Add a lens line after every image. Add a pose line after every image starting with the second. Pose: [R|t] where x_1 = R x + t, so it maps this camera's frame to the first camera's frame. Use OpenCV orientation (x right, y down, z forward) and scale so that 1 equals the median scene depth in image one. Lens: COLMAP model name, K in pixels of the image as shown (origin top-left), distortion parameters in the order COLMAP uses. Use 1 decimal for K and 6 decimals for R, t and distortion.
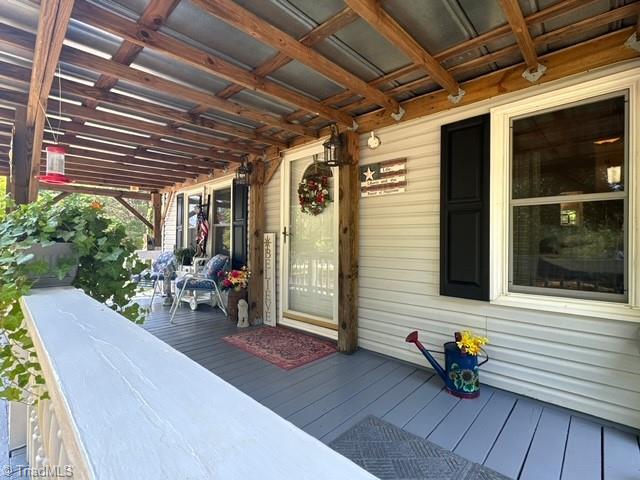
lens RADIAL K [[303.4, 0, 321.0], [0, 303.4, 240.1], [0, 0, 1]] dist [0.005849, 0.000675]
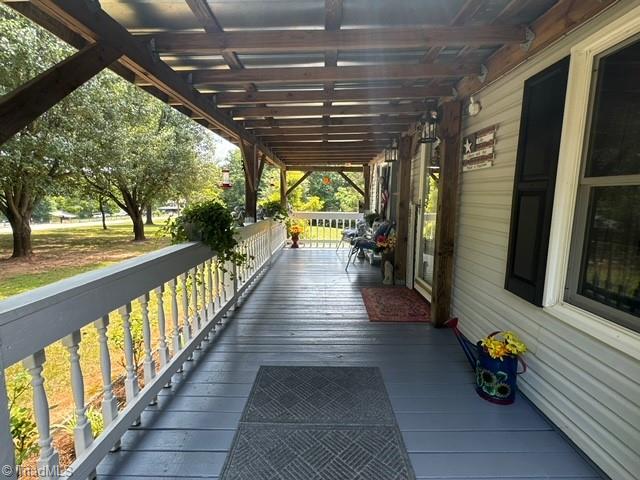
lens RADIAL K [[303.4, 0, 320.1], [0, 303.4, 240.6], [0, 0, 1]] dist [0.005849, 0.000675]
pose [[0.682348, 0.103337, -0.723687, 0.579265], [0.000005, 0.989958, 0.141364, -0.070014], [0.731028, -0.096463, 0.675495, 0.036026]]
